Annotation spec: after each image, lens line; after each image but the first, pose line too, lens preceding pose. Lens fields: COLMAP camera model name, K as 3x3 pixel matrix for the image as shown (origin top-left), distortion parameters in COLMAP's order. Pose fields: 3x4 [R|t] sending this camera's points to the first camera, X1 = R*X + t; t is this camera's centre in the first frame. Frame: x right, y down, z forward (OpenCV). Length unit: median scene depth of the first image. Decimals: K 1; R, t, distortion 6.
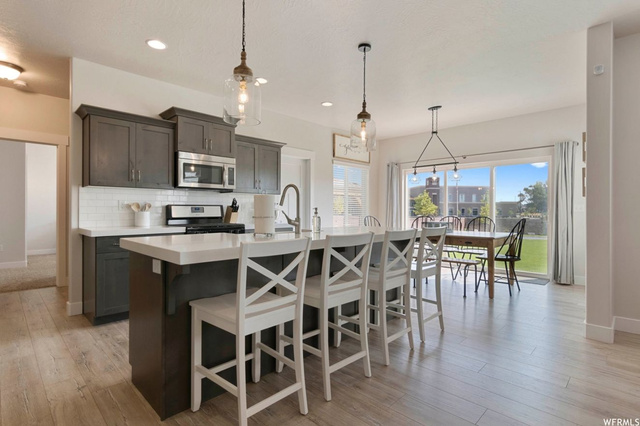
lens RADIAL K [[323.5, 0, 319.9], [0, 323.5, 210.5], [0, 0, 1]] dist [-0.004553, 0.000401]
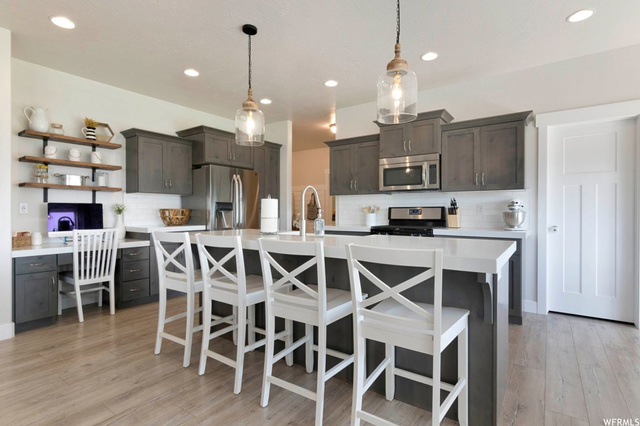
lens RADIAL K [[323.5, 0, 323.9], [0, 323.5, 213.7], [0, 0, 1]] dist [-0.004553, 0.000401]
pose [[0.156814, 0.002800, -0.987624, 0.721215], [-0.000767, 0.999996, 0.002713, 0.000980], [0.987628, 0.000332, 0.156816, 0.726558]]
